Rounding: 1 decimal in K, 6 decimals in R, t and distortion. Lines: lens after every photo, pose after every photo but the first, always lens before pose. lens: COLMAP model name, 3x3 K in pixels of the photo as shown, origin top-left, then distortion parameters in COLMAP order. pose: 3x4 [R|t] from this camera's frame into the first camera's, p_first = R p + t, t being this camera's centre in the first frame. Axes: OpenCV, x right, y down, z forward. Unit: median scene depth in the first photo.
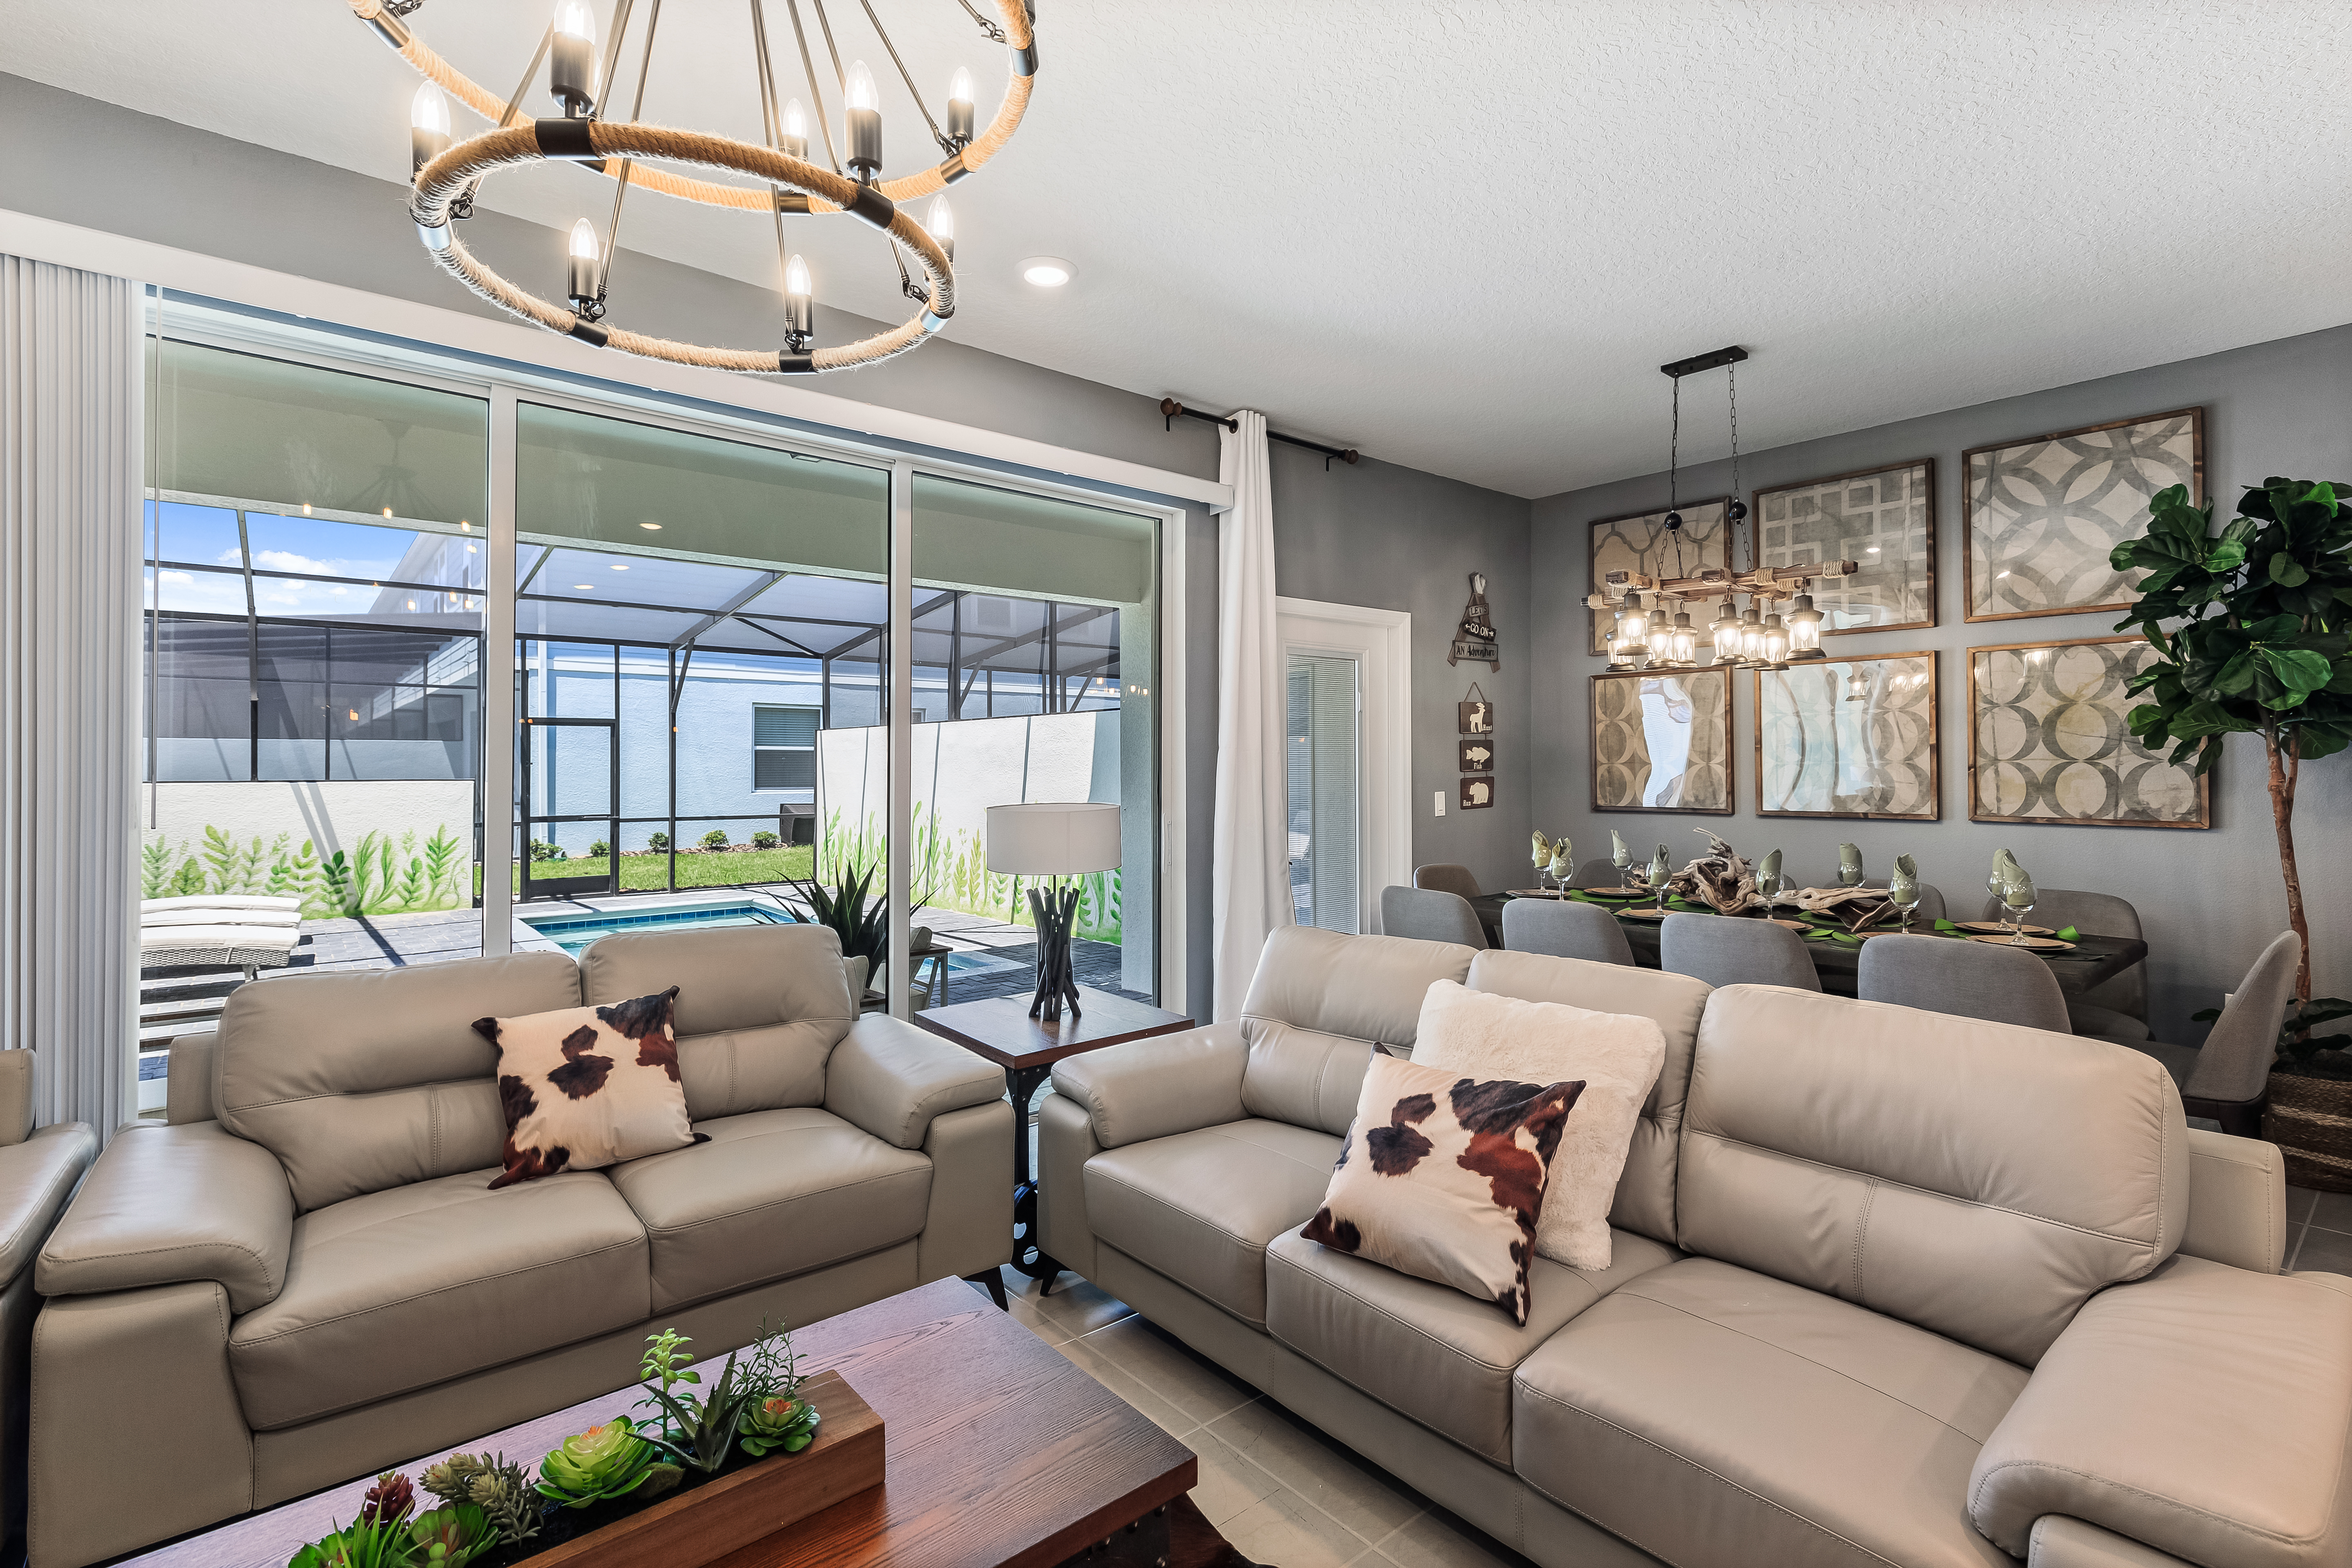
lens RADIAL K [[1073.8, 0, 1168.9], [0, 1073.8, 740.4], [0, 0, 1]] dist [-0.004028, 0.001865]
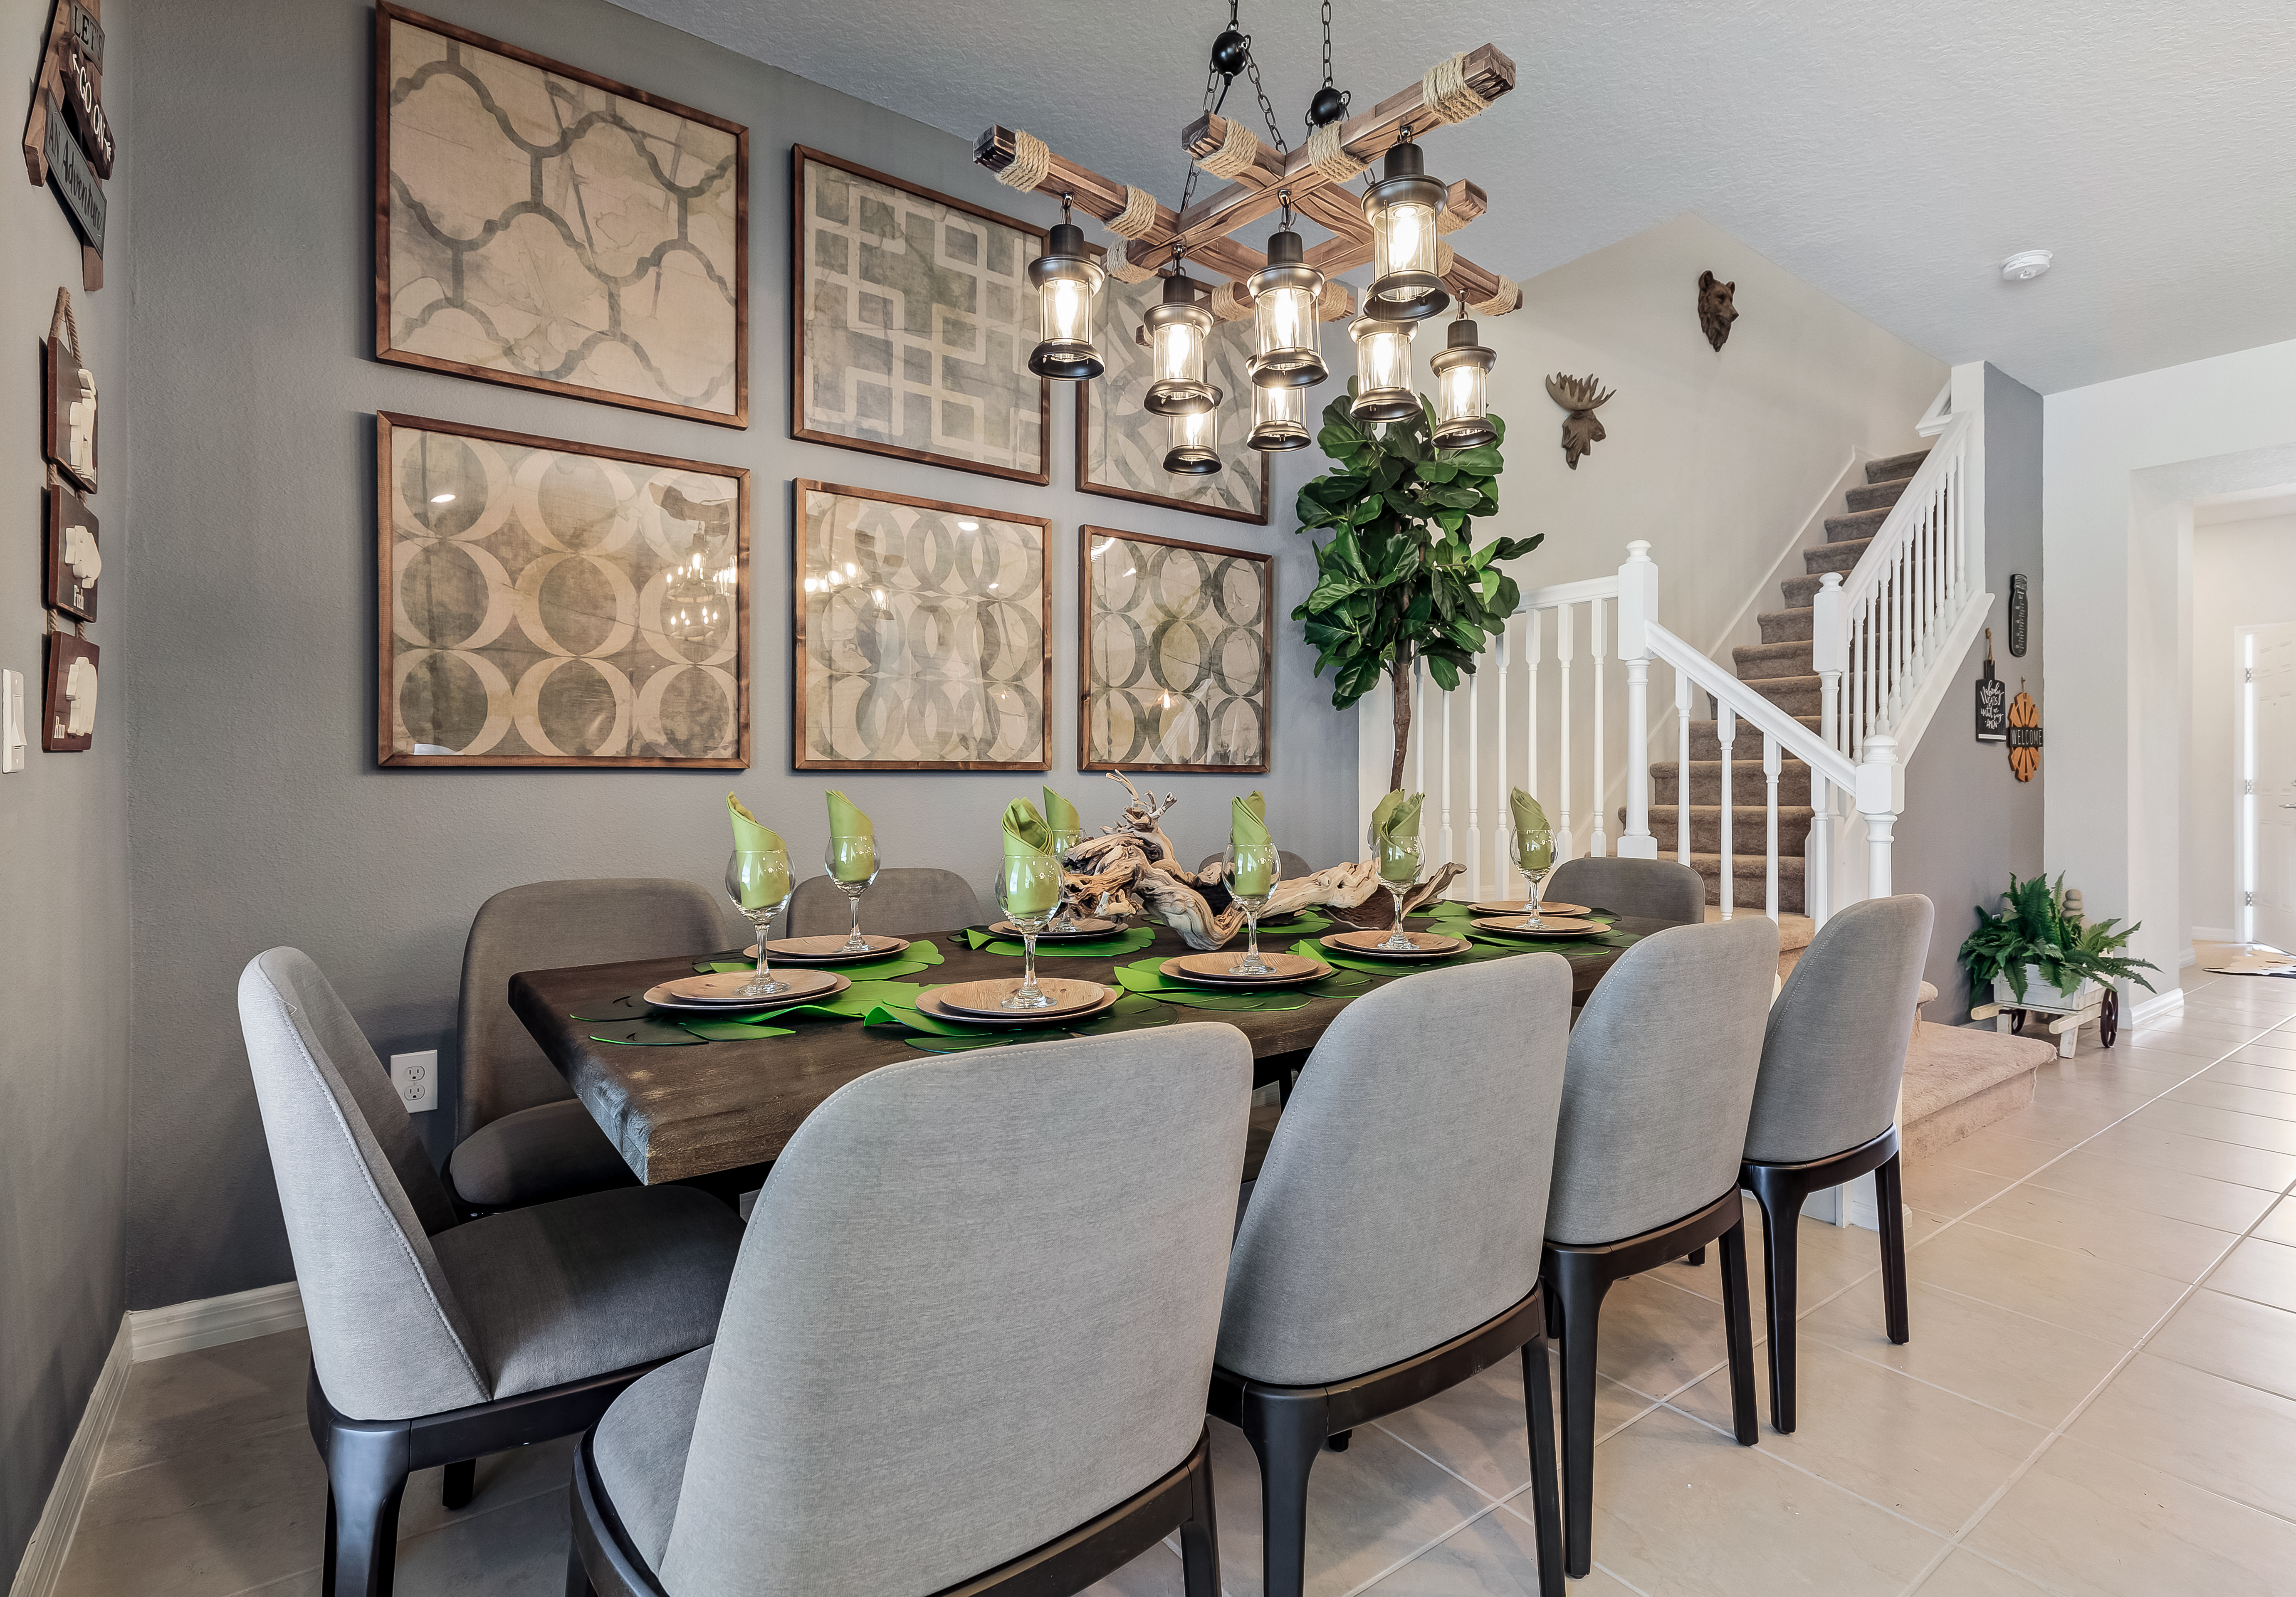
lens RADIAL K [[1085.3, 0, 1148.0], [0, 1085.3, 798.5], [0, 0, 1]] dist [-0.001042, -0.000162]
pose [[0.058443, -0.009003, 0.998250, 0.033141], [-0.024015, 0.999657, 0.010422, 0.082444], [-0.998002, -0.024582, 0.058206, 0.886812]]
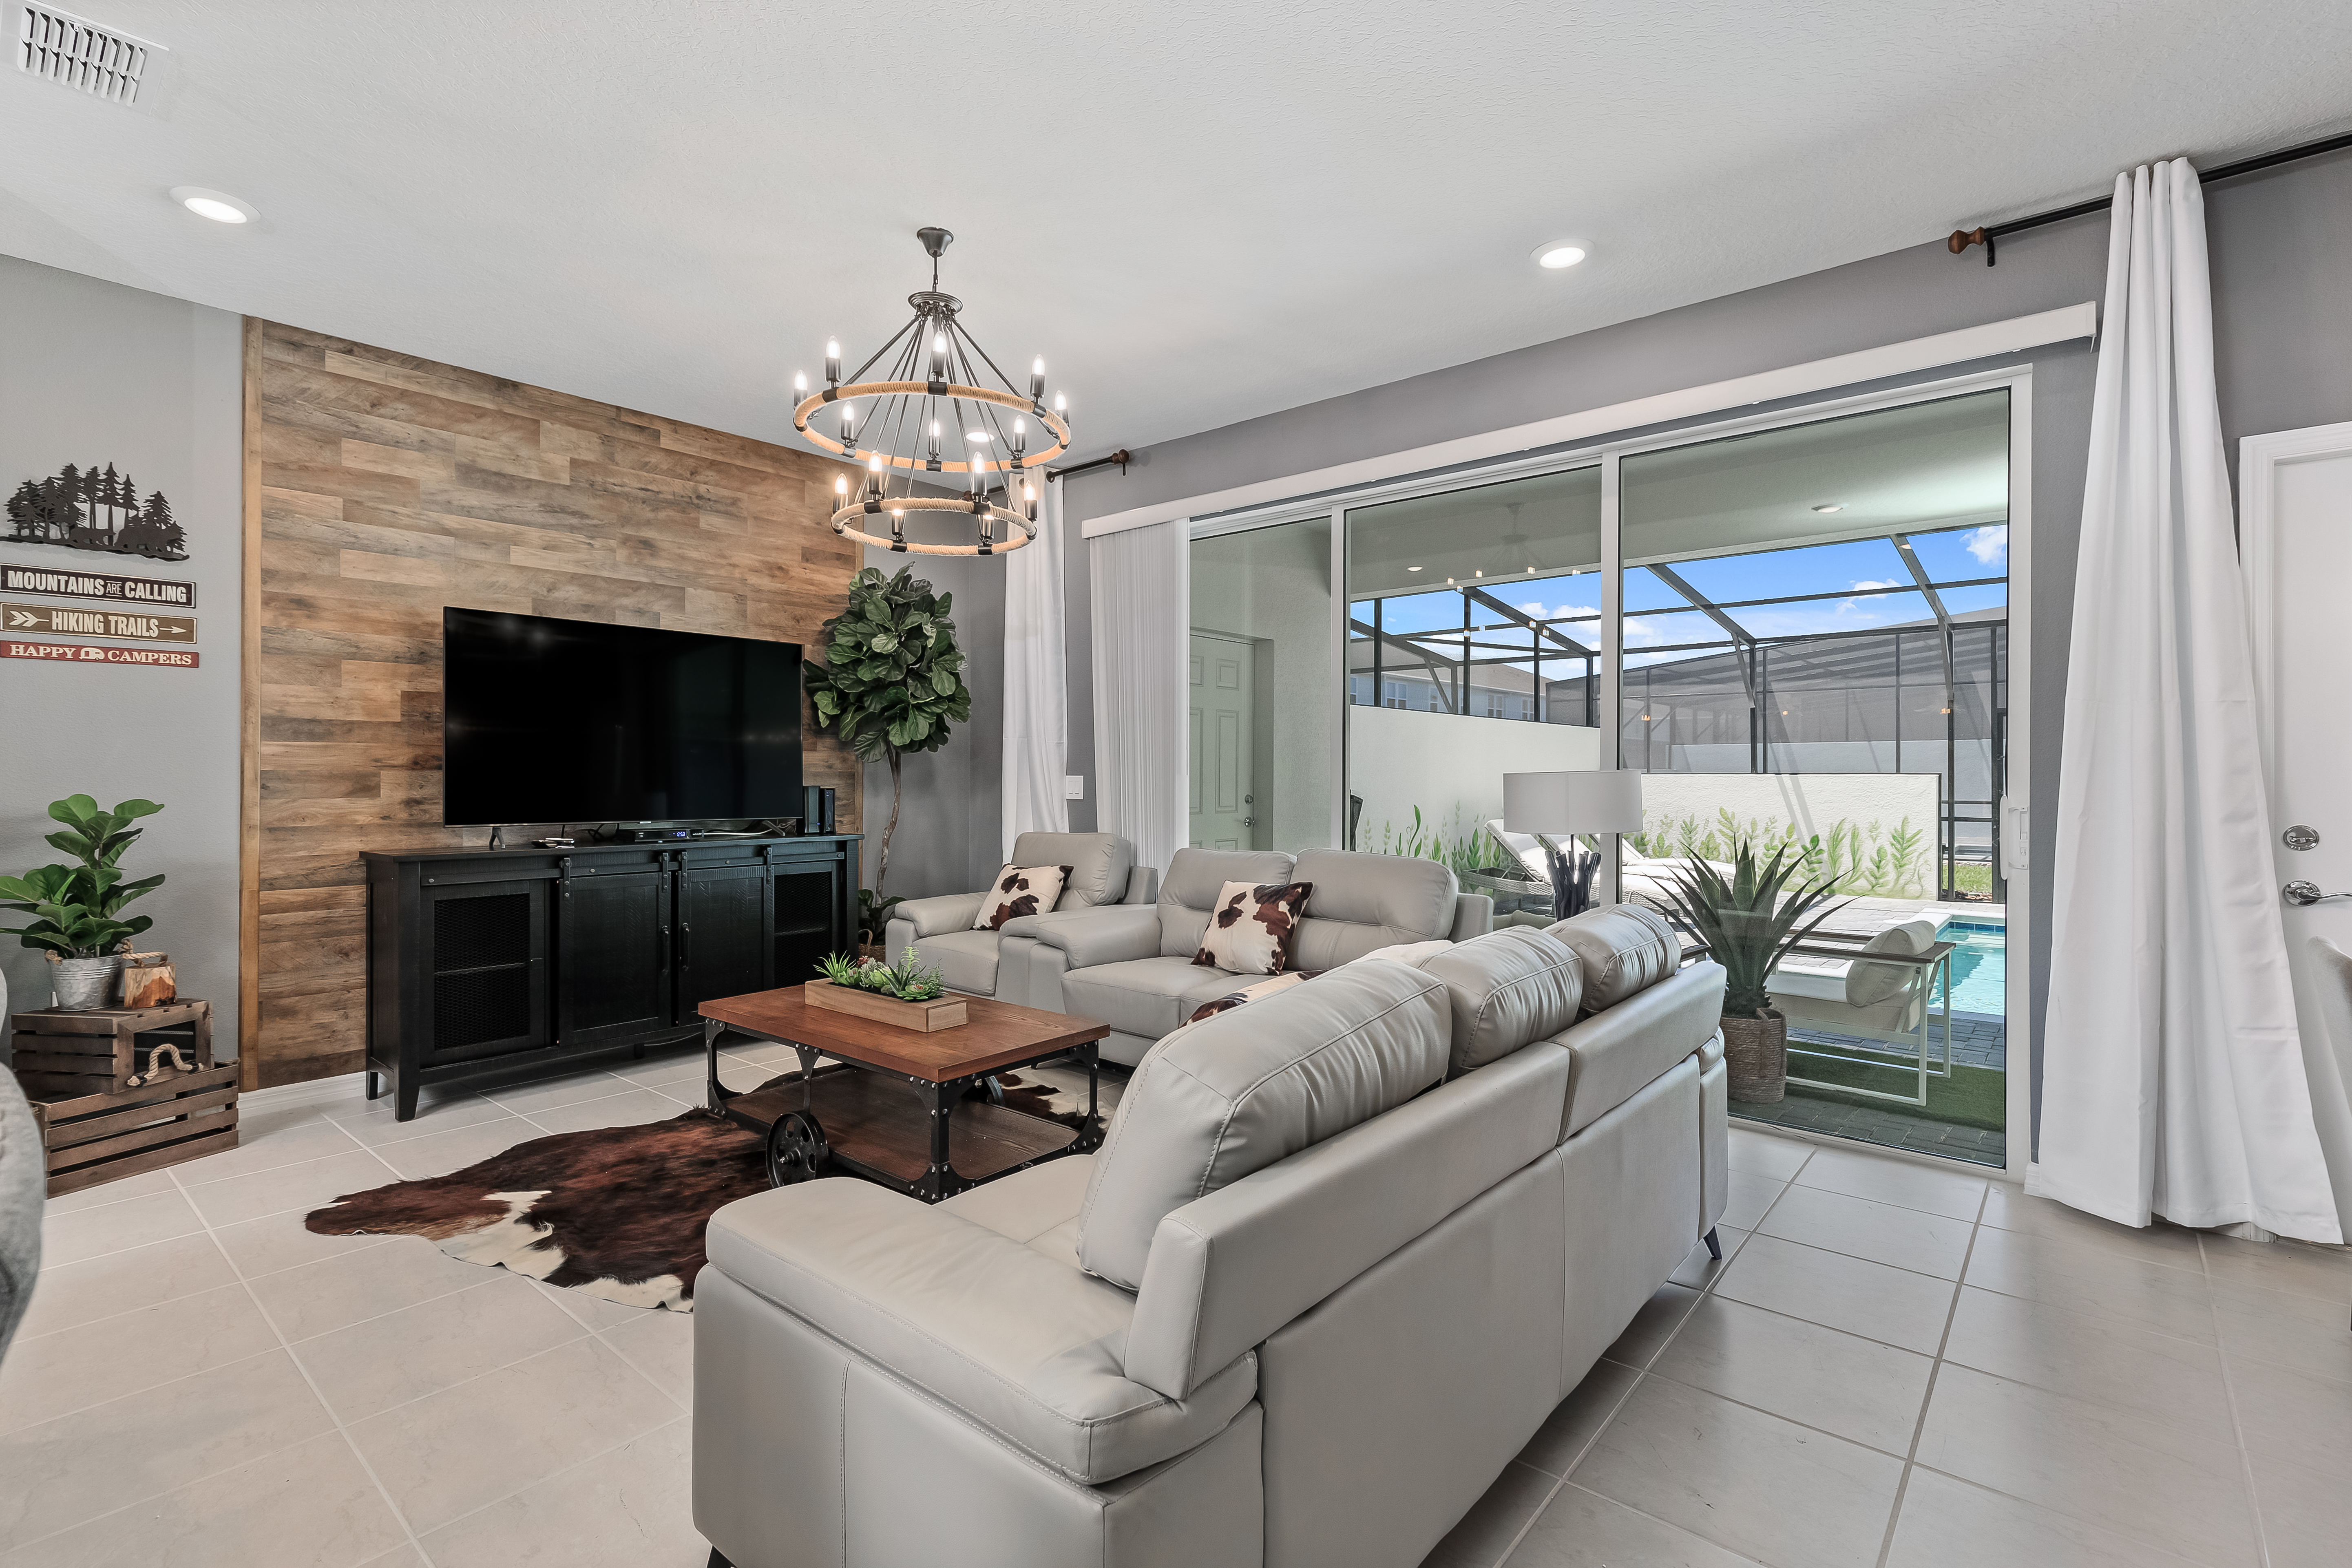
lens RADIAL K [[1078.8, 0, 1170.4], [0, 1078.8, 777.5], [0, 0, 1]] dist [0.009579, -0.000141]
pose [[0.173716, 0.006245, -0.984776, 0.597515], [0.024562, 0.999641, 0.010672, 0.032234], [0.984489, -0.026042, 0.173500, 0.307896]]
